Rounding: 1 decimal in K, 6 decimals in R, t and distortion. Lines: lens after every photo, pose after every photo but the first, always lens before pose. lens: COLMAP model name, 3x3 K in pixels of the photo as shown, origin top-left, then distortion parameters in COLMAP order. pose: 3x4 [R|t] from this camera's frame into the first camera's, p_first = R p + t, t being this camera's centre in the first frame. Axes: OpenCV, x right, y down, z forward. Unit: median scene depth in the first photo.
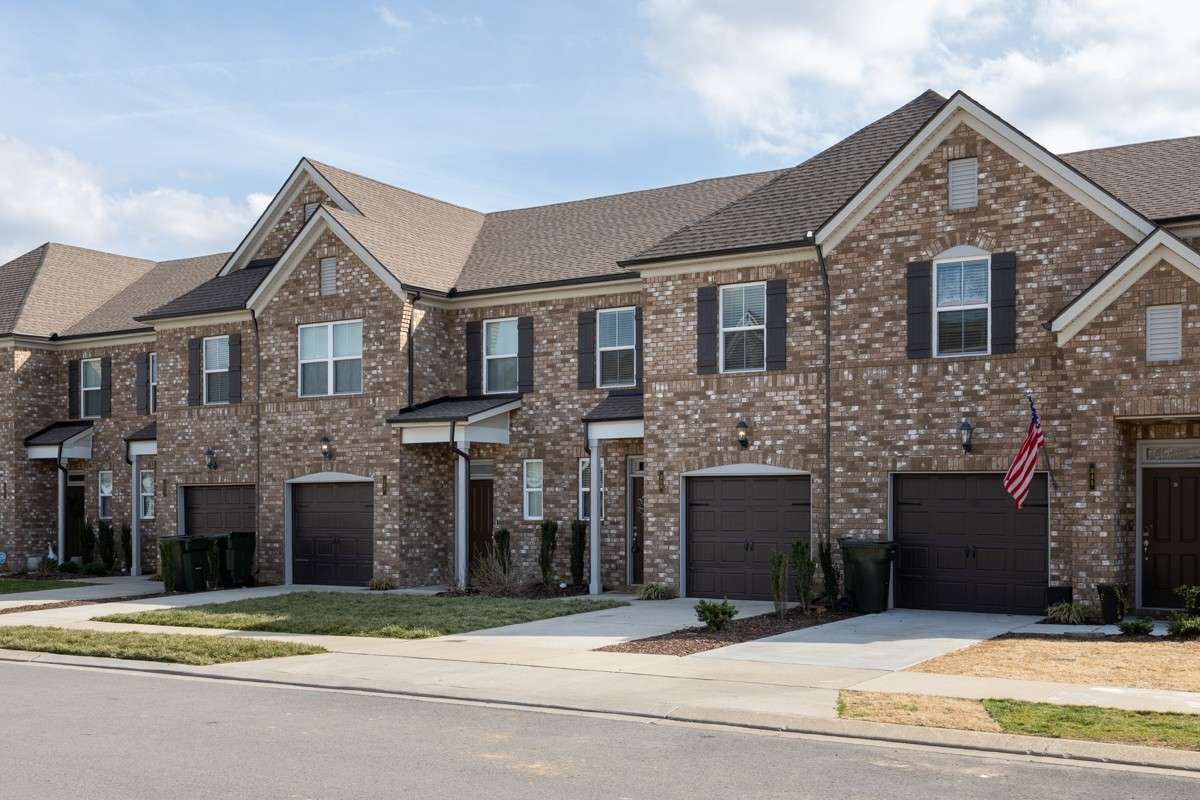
lens RADIAL K [[1436.0, 0, 600.4], [0, 1436.0, 512.0], [0, 0, 1]] dist [0.024766, 0.003827]
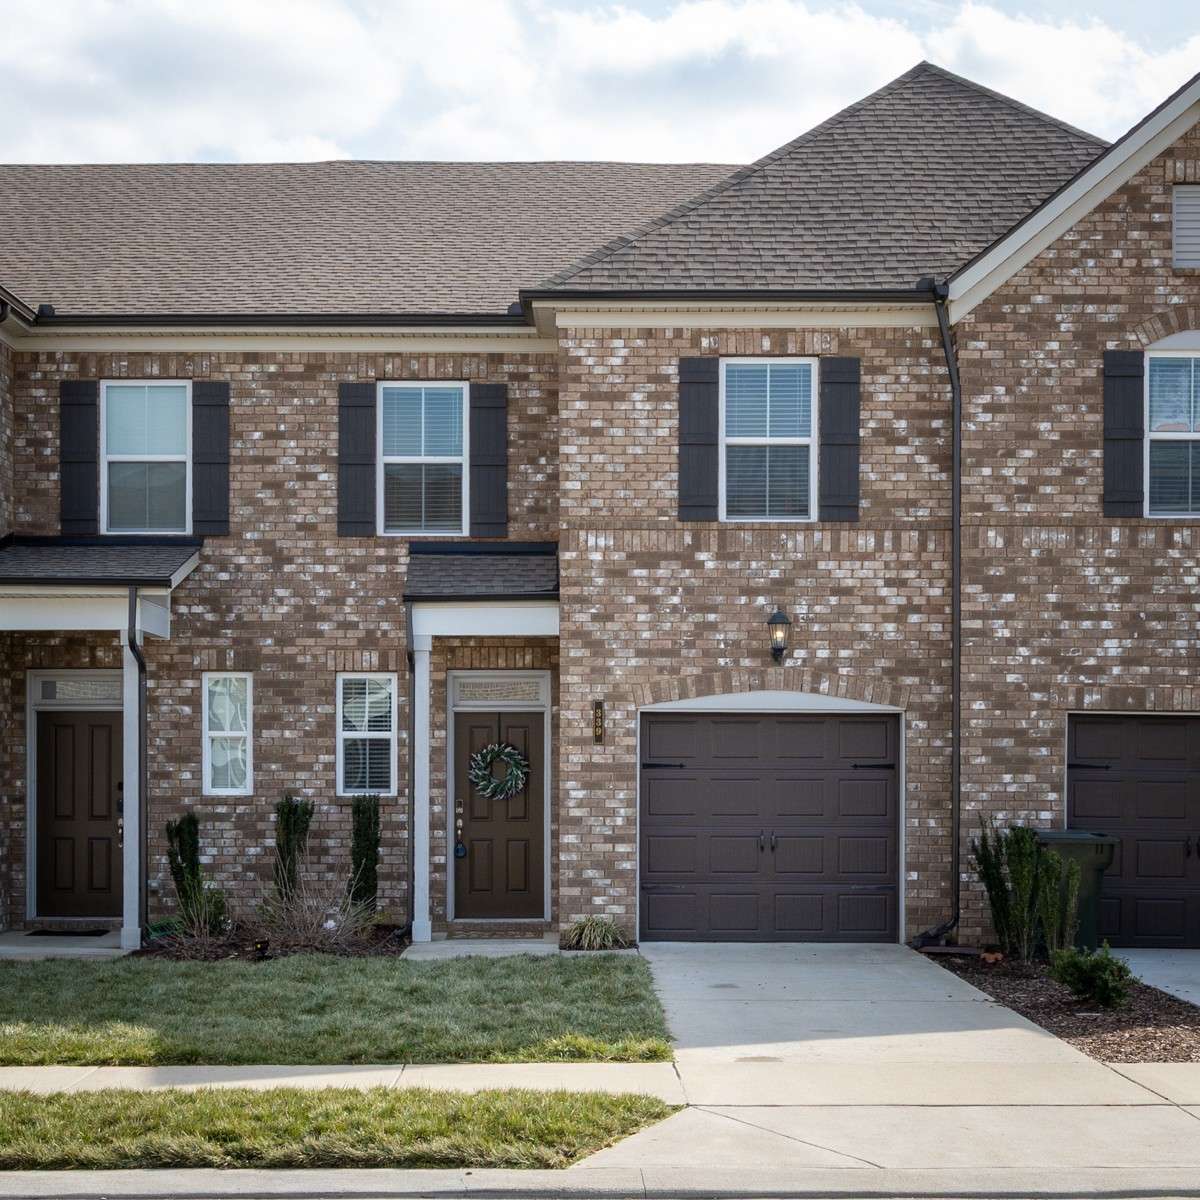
lens RADIAL K [[2247.5, 0, 599.8], [0, 2247.5, 793.6], [0, 0, 1]] dist [0.015735, -0.030021]
pose [[0.833455, -0.003049, 0.552578, -0.412042], [-0.001587, 0.999967, 0.007912, -0.001533], [-0.552585, -0.007471, 0.833423, 0.320962]]
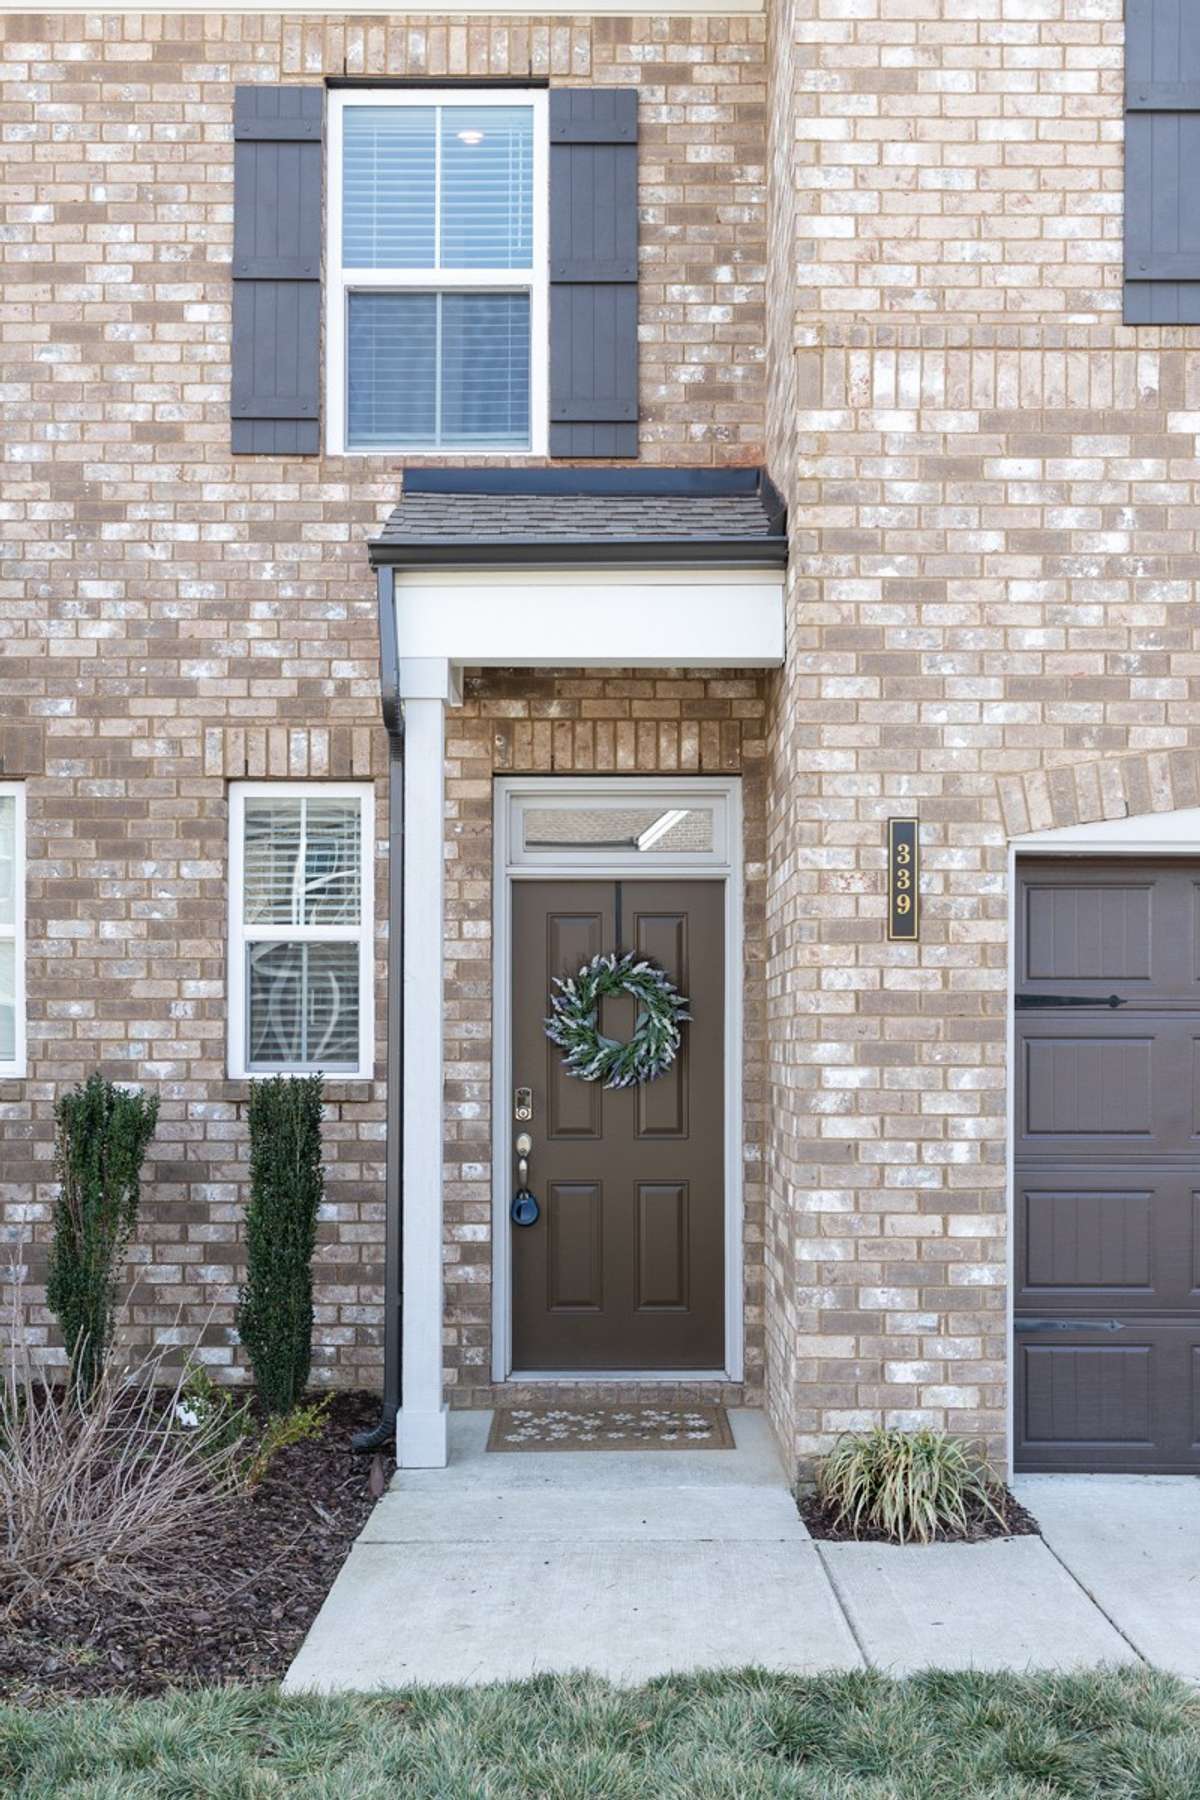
lens RADIAL K [[1705.2, 0, 603.9], [0, 1705.2, 1035.1], [0, 0, 1]] dist [-0.002136, 0.005933]
pose [[0.847496, 0.005675, 0.530772, -0.110973], [-0.001881, 0.999969, -0.007688, 0.001331], [-0.530799, 0.005517, 0.847480, 0.837140]]
